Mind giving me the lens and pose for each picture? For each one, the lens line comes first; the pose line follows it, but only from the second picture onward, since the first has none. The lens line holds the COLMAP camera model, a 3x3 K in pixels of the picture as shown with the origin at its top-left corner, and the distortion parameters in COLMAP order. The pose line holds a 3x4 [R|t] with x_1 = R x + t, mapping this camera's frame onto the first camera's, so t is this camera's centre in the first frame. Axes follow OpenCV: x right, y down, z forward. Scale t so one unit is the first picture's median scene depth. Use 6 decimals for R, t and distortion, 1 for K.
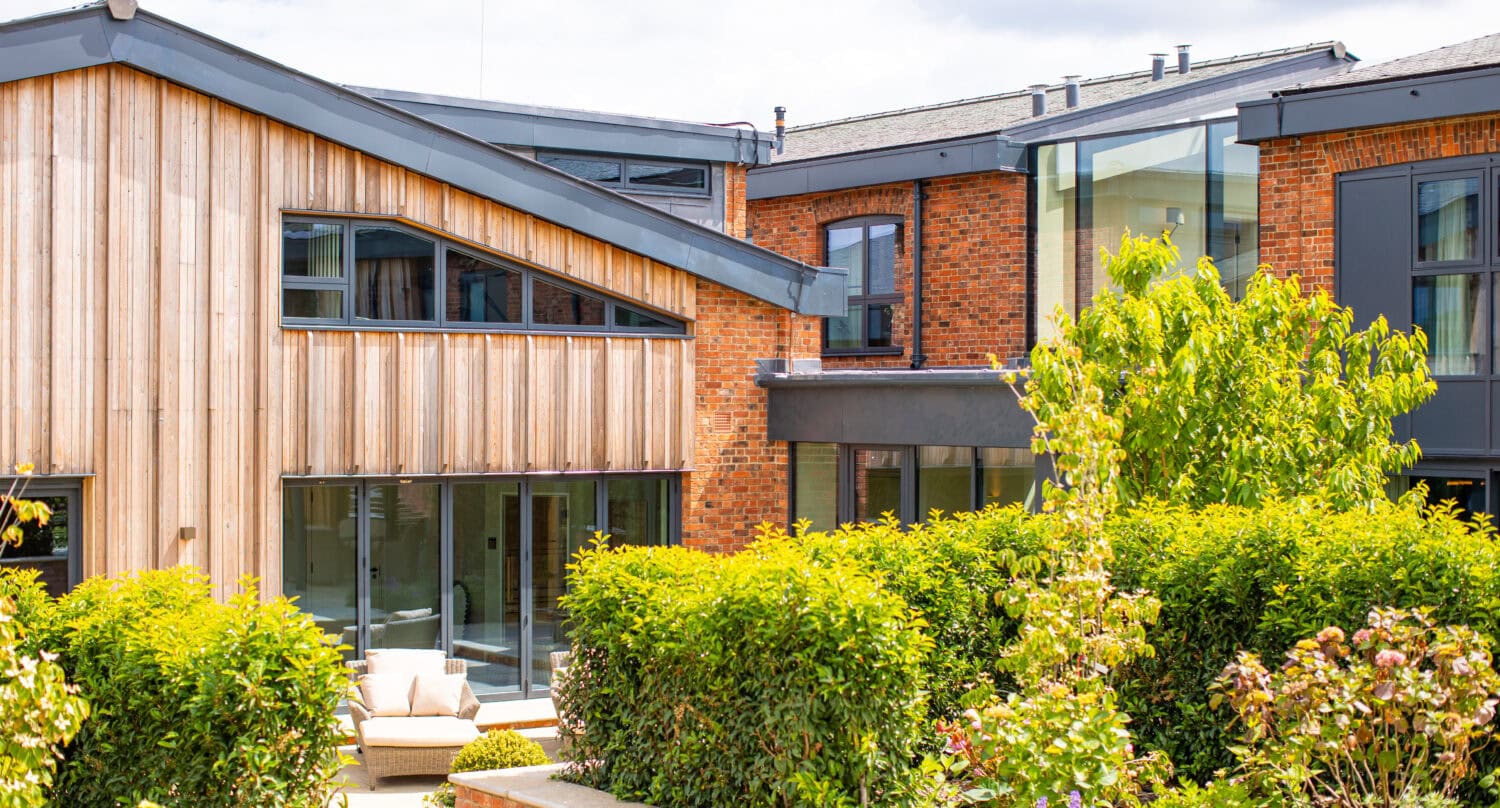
lens RADIAL K [[2401.4, 0, 749.0], [0, 2401.4, 402.4], [0, 0, 1]] dist [-0.149915, 0.000000]
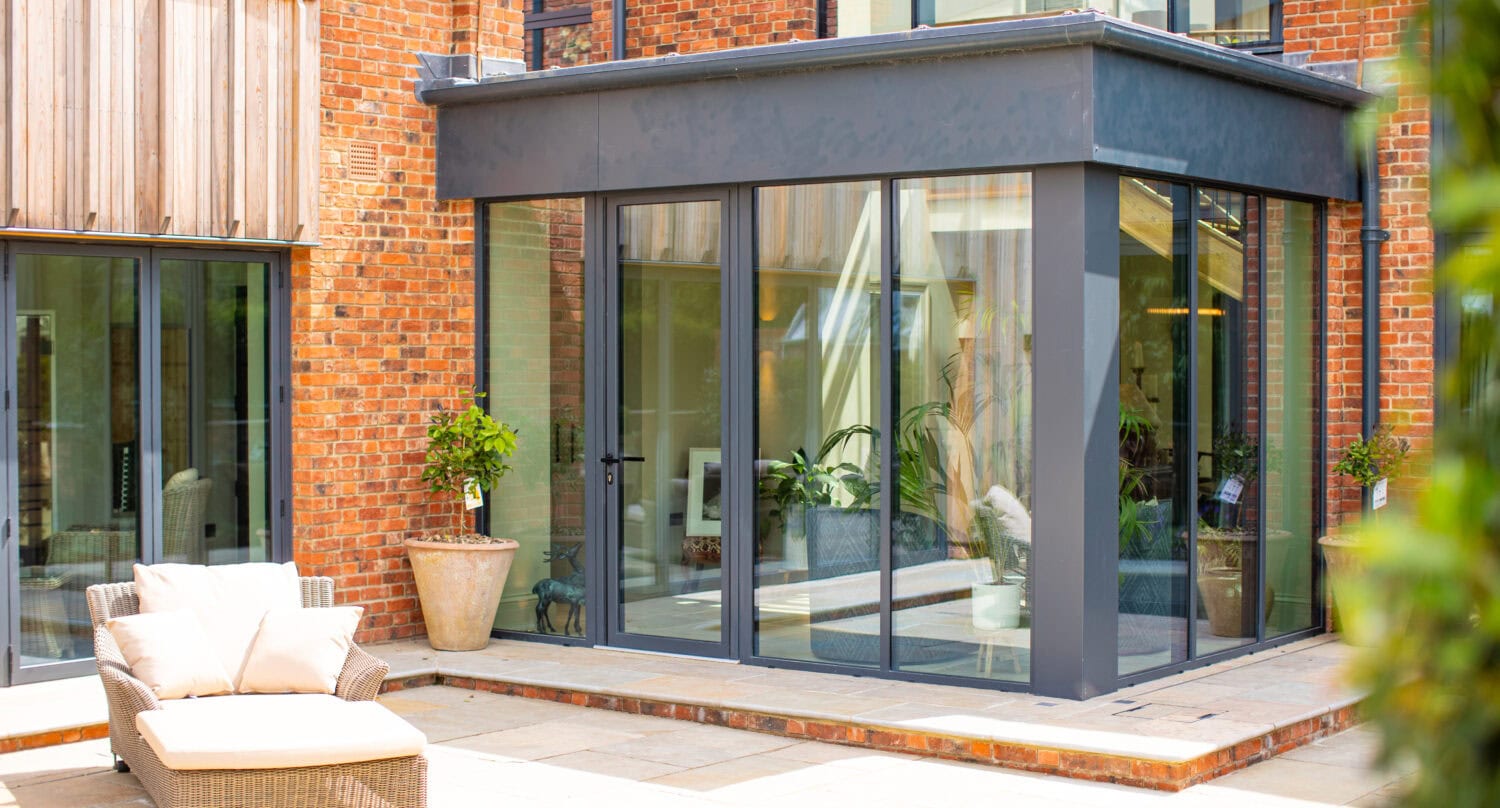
lens RADIAL K [[2244.1, 0, 745.3], [0, 2244.1, 406.1], [0, 0, 1]] dist [-0.085684, 0.000000]
pose [[0.957667, -0.010815, 0.287675, -0.078129], [0.005815, 0.999817, 0.018229, 0.057523], [-0.287819, -0.015785, 0.957555, 0.505666]]
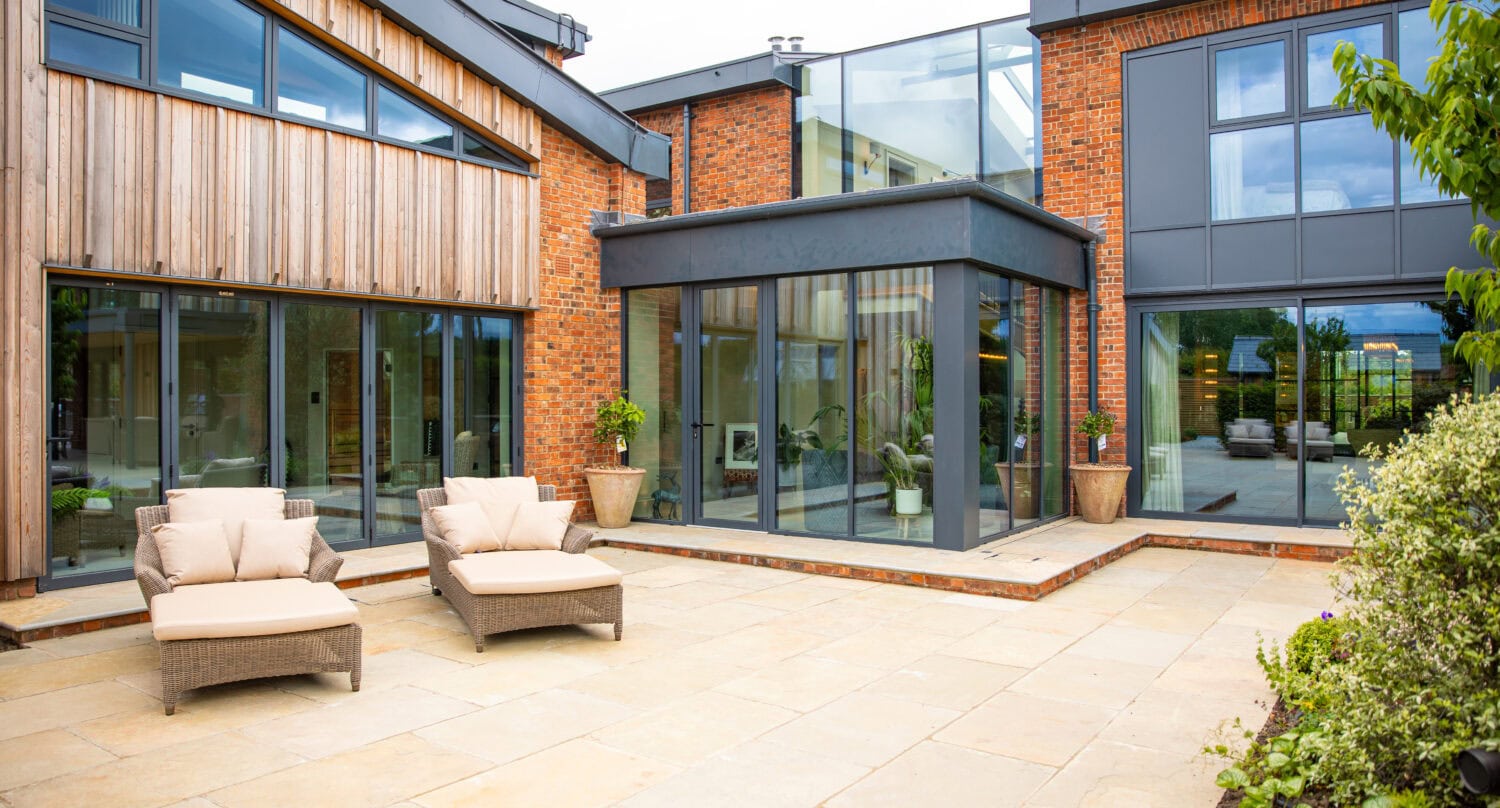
lens RADIAL K [[1044.4, 0, 749.1], [0, 1044.4, 397.1], [0, 0, 1]] dist [-0.065940, 0.028234]
pose [[0.945442, -0.004692, 0.325756, -0.084260], [0.006315, 0.999972, -0.003925, 0.069131], [-0.325728, 0.005768, 0.945446, 0.577048]]
